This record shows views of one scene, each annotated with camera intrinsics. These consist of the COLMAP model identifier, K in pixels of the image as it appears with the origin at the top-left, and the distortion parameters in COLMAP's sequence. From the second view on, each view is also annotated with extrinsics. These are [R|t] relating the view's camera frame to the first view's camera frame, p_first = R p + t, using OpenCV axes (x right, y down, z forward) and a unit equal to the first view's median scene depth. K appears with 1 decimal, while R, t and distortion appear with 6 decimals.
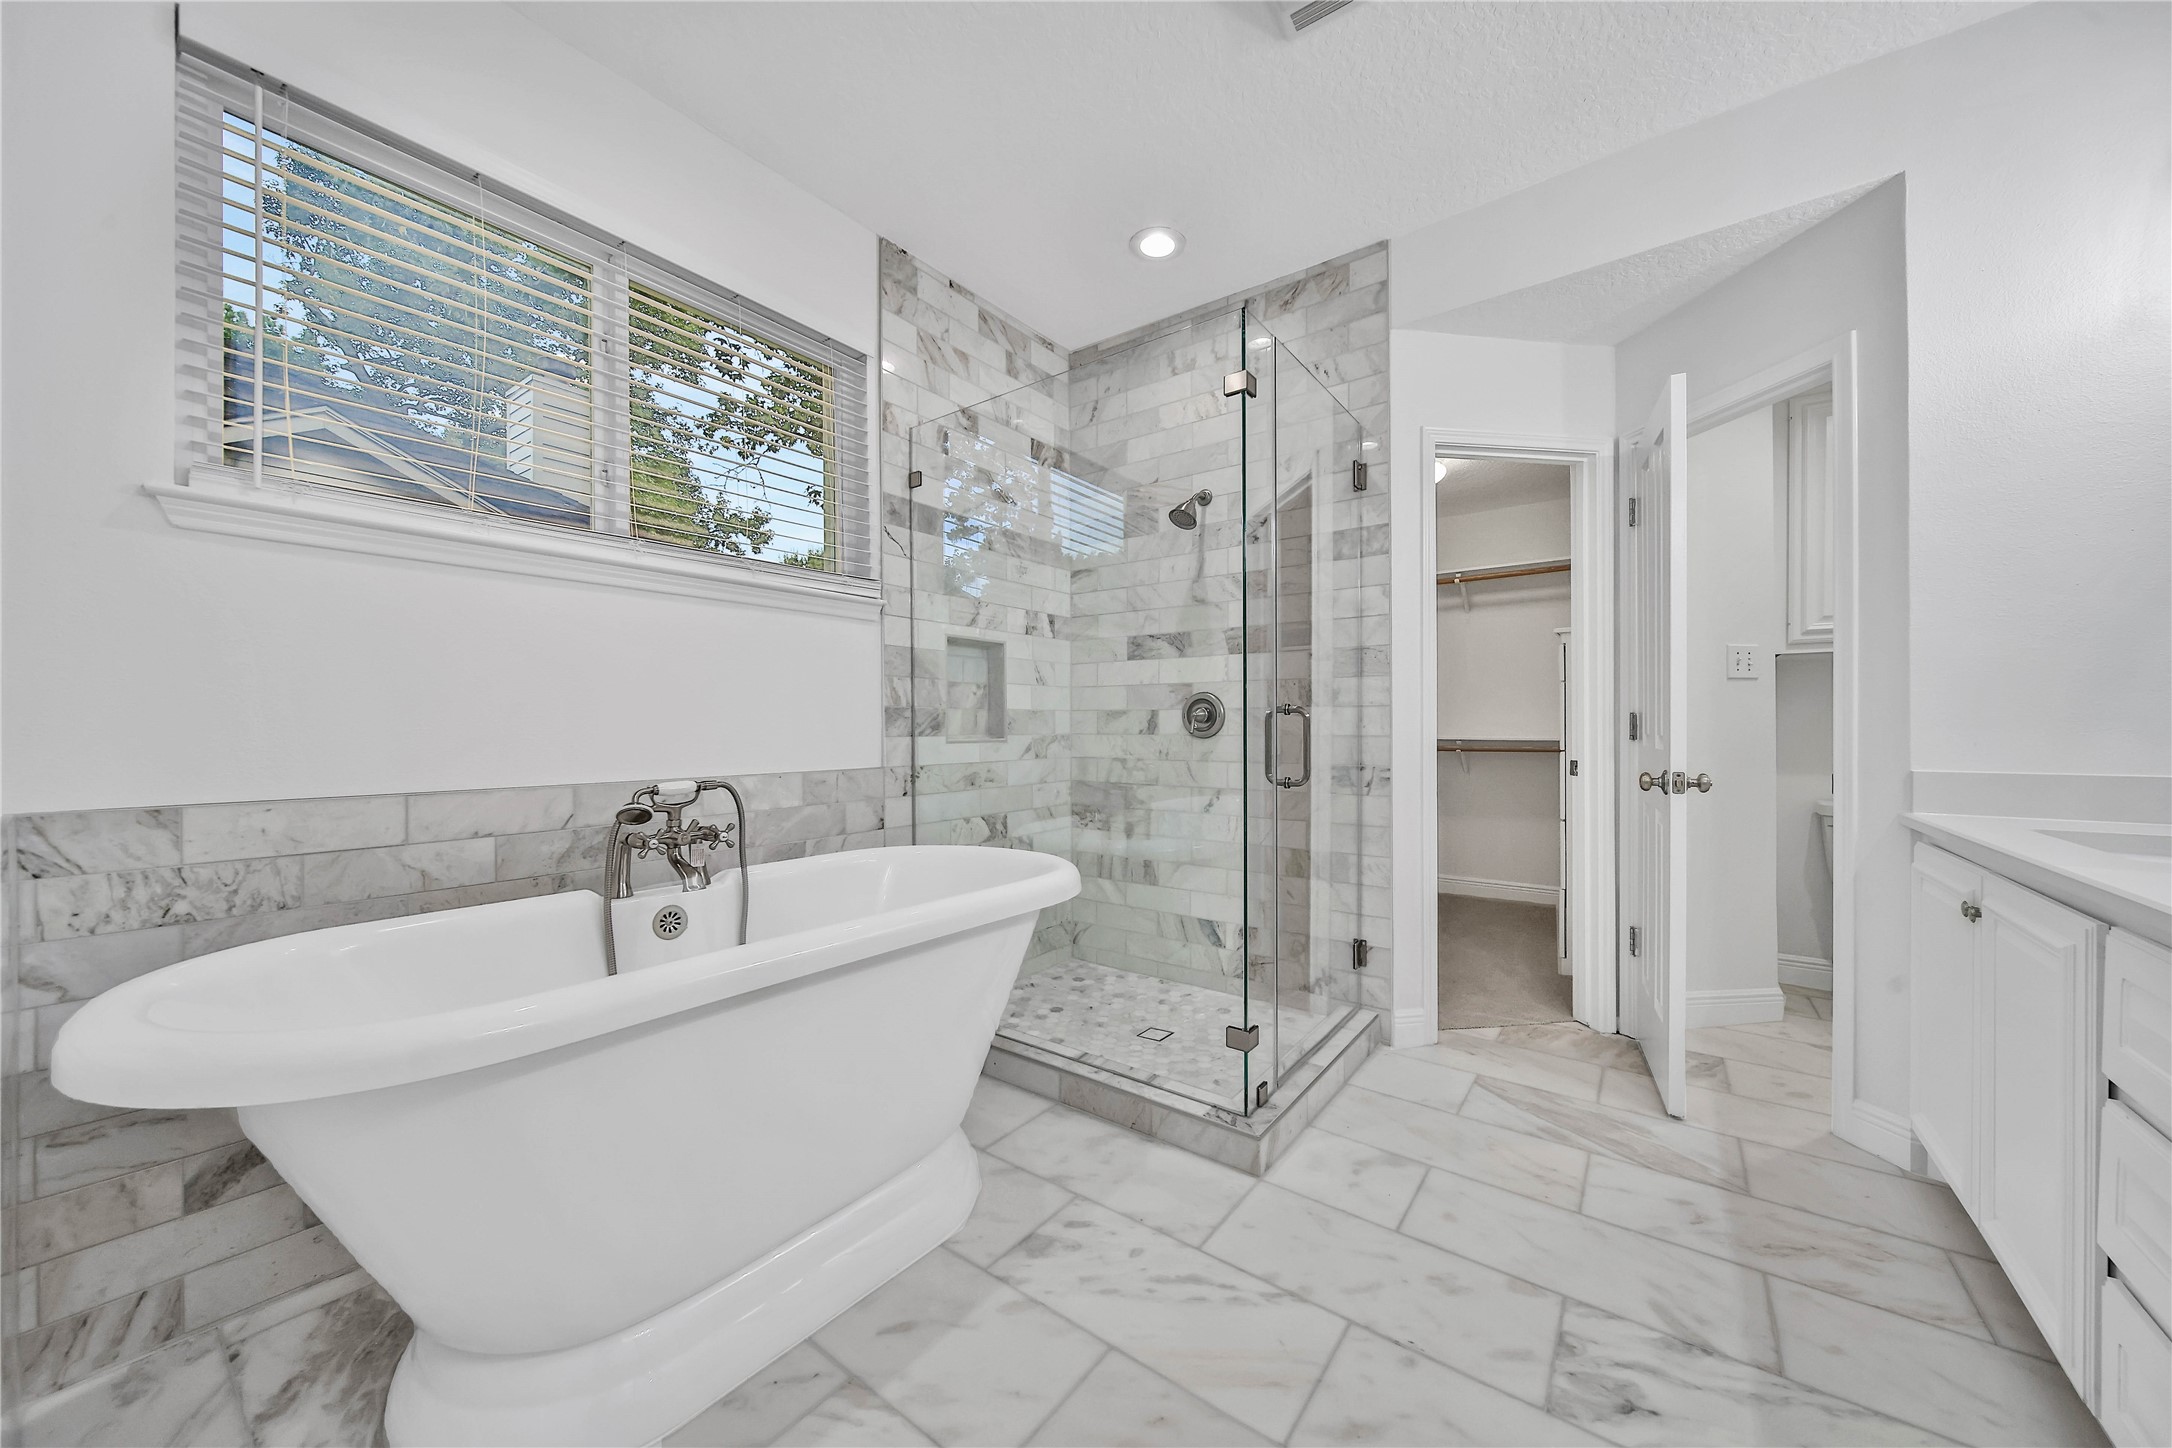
lens RADIAL K [[773.6, 0, 1086.0], [0, 773.6, 724.0], [0, 0, 1]] dist [0.001914, 0.000049]
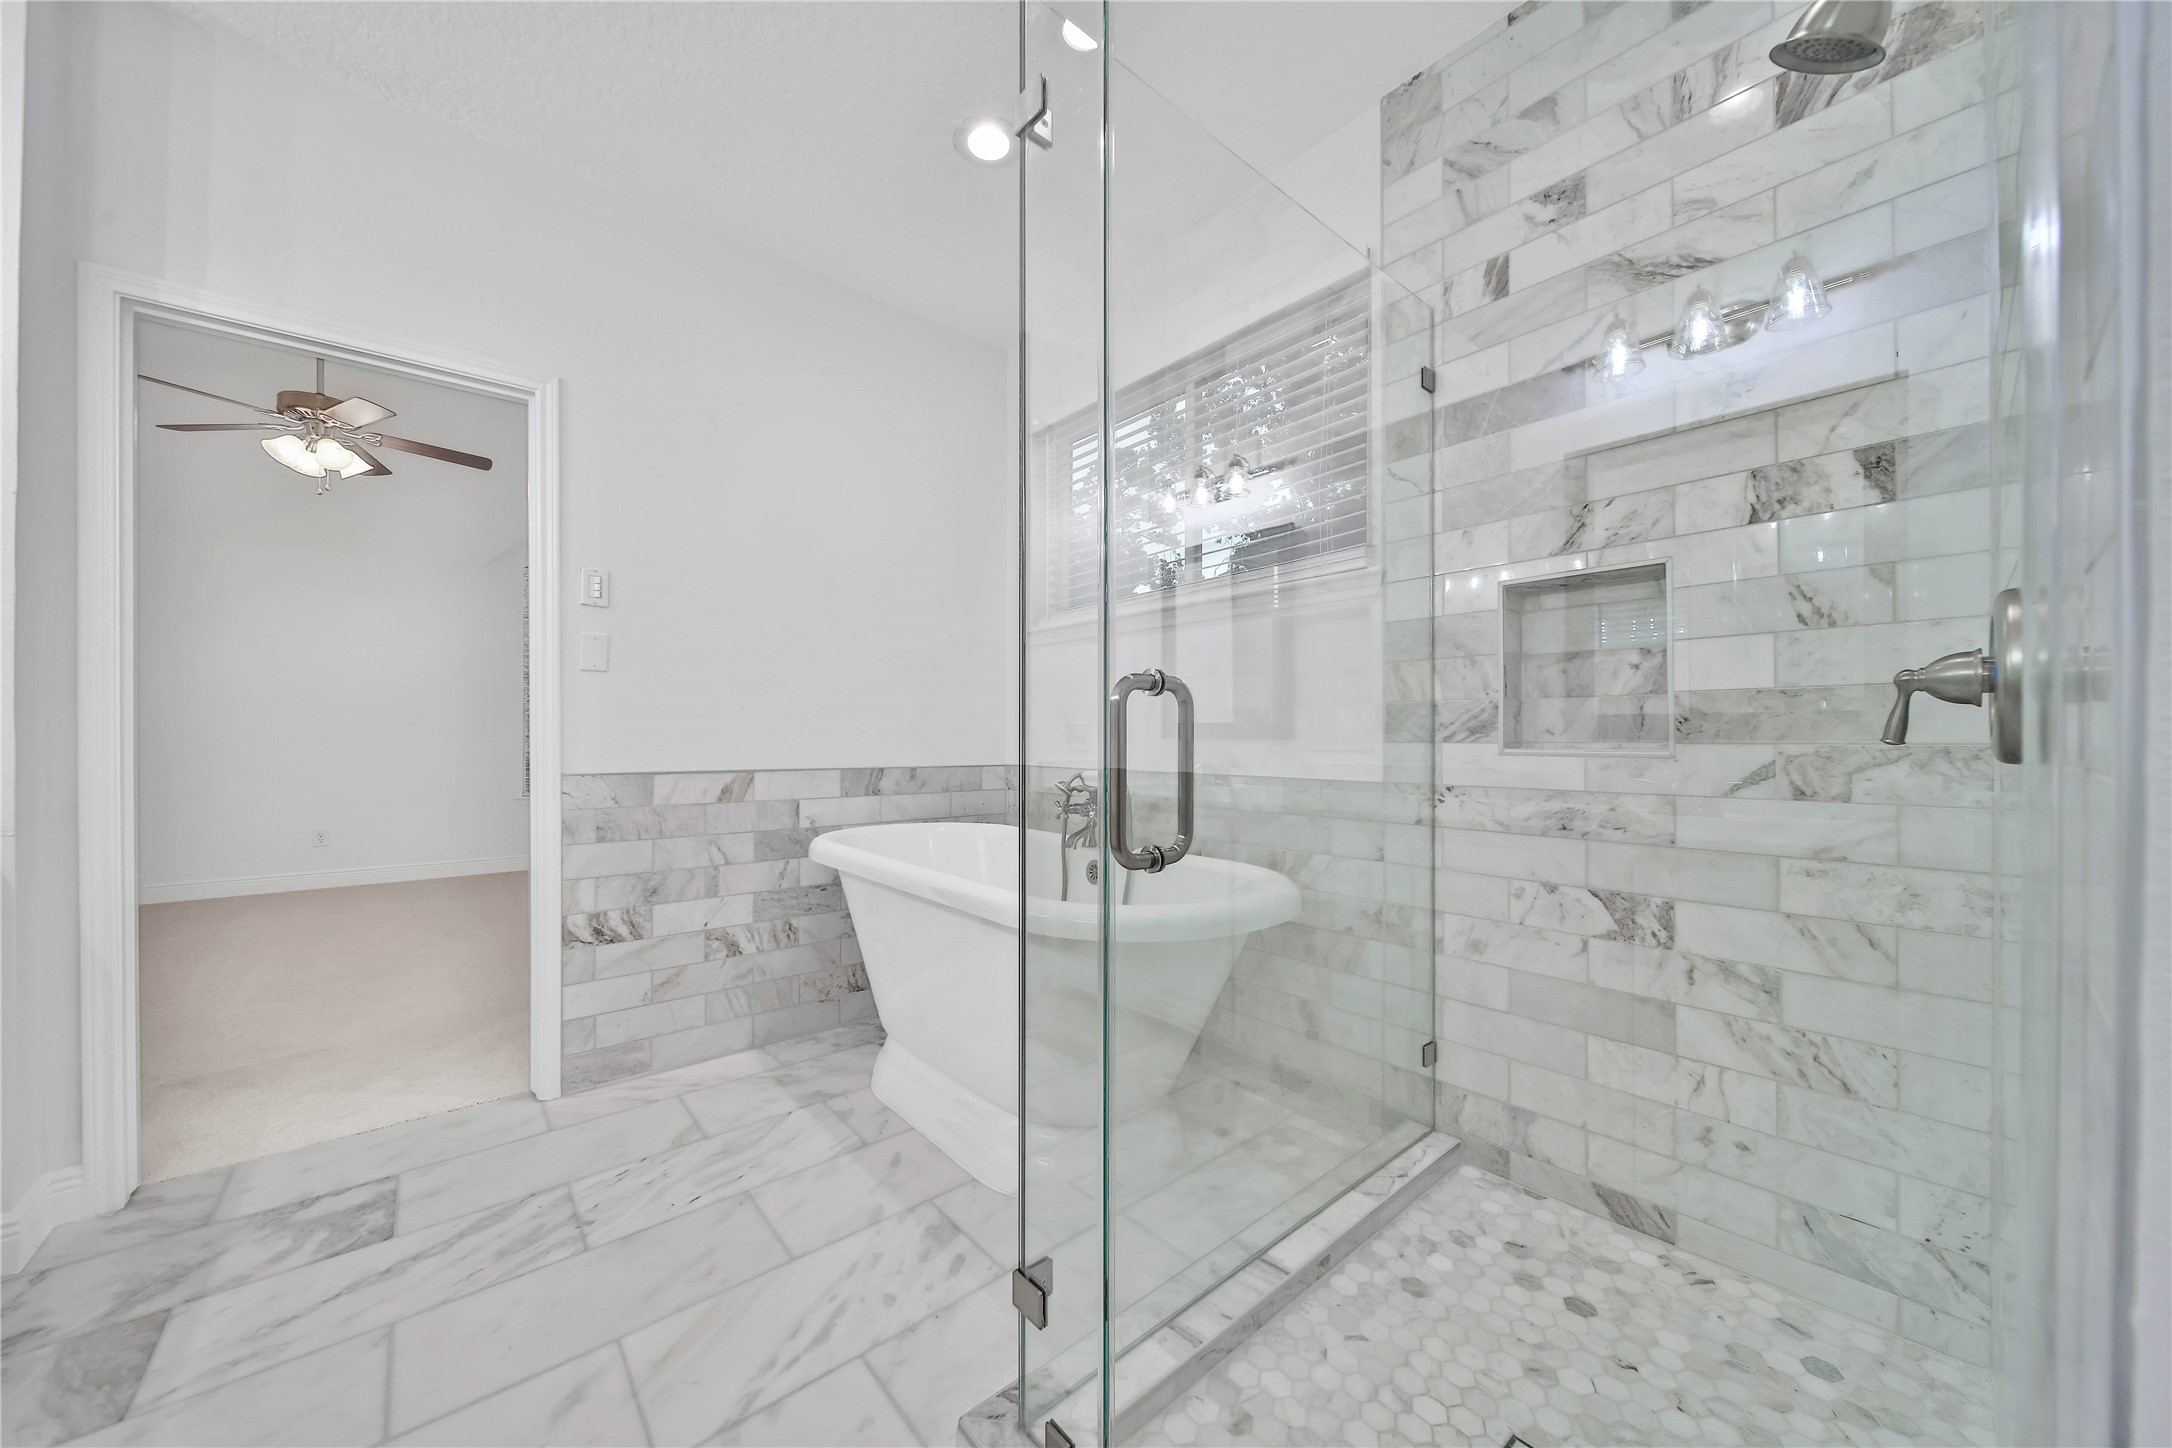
lens RADIAL K [[782.5, 0, 1083.9], [0, 782.5, 729.5], [0, 0, 1]] dist [0.001301, -0.001908]
pose [[-0.231764, -0.007271, -0.972745, 0.544749], [0.003565, 0.999959, -0.008324, 0.008819], [0.972765, -0.005397, -0.231729, 0.855854]]
